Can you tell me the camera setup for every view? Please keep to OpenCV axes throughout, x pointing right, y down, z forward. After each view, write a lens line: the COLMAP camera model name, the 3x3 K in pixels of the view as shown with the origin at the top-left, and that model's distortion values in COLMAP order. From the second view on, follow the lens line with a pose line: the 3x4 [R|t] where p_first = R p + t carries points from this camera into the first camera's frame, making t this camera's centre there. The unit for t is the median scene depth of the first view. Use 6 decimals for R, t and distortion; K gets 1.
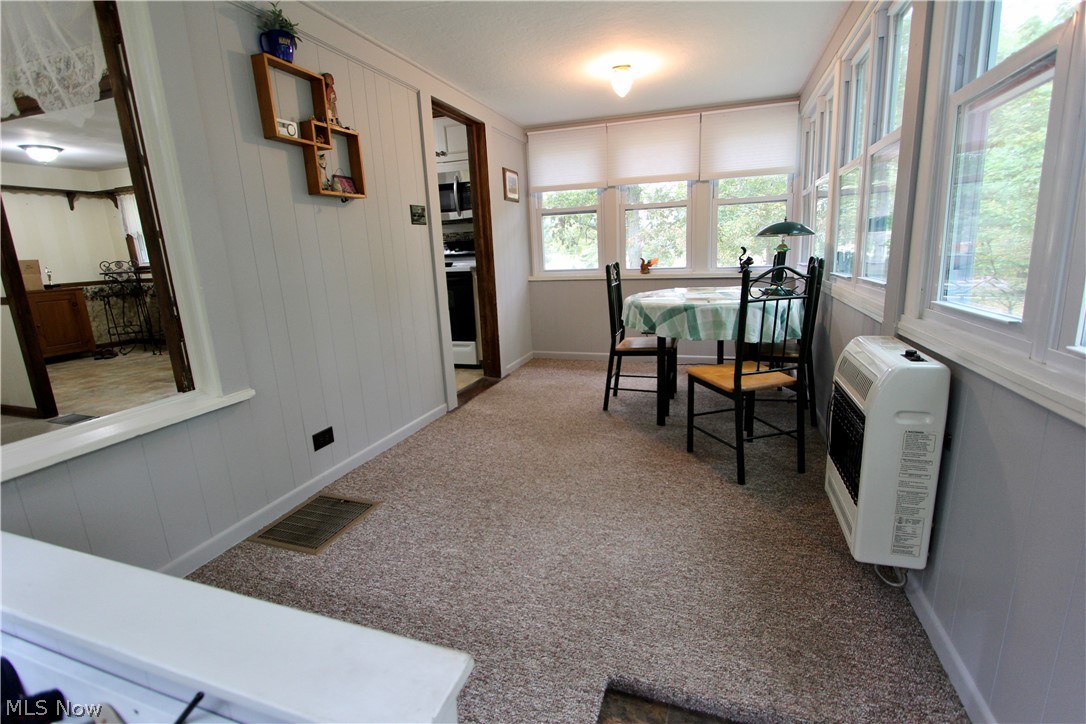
lens RADIAL K [[510.0, 0, 543.0], [0, 510.0, 362.0], [0, 0, 1]] dist [-0.000453, -0.000245]
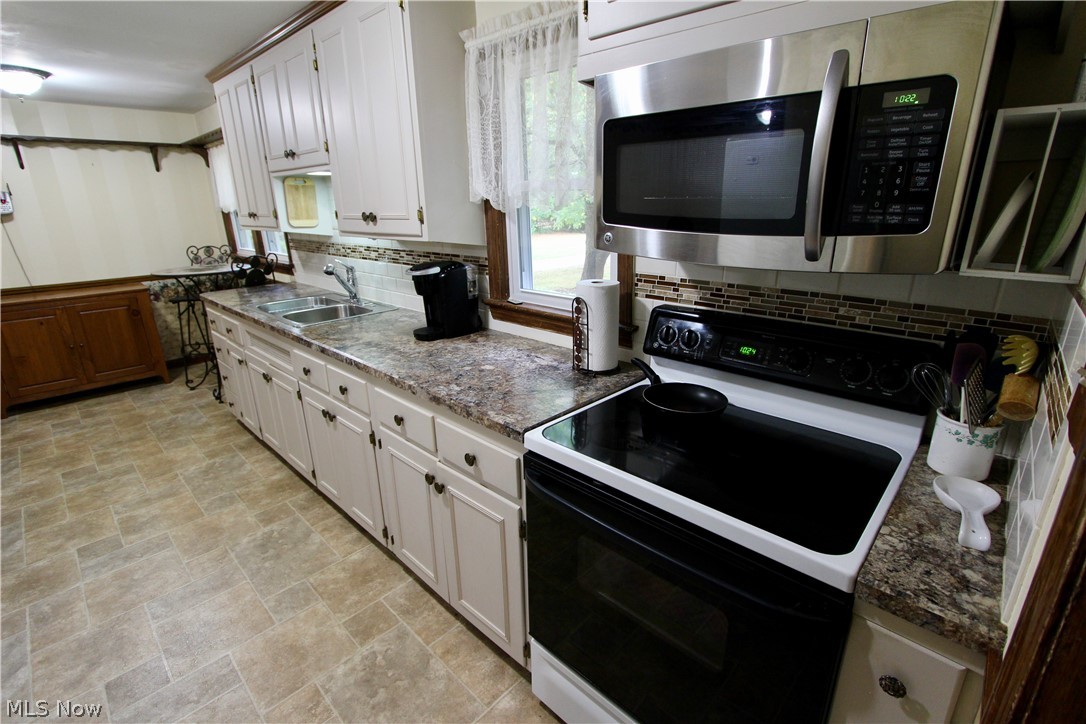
lens RADIAL K [[496.1, 0, 543.0], [0, 496.1, 362.0], [0, 0, 1]] dist [0.001312, -0.007023]
pose [[0.910720, 0.156766, -0.382117, -0.140040], [-0.112310, 0.984303, 0.136142, -0.202666], [0.397461, -0.081072, 0.914031, 0.597933]]
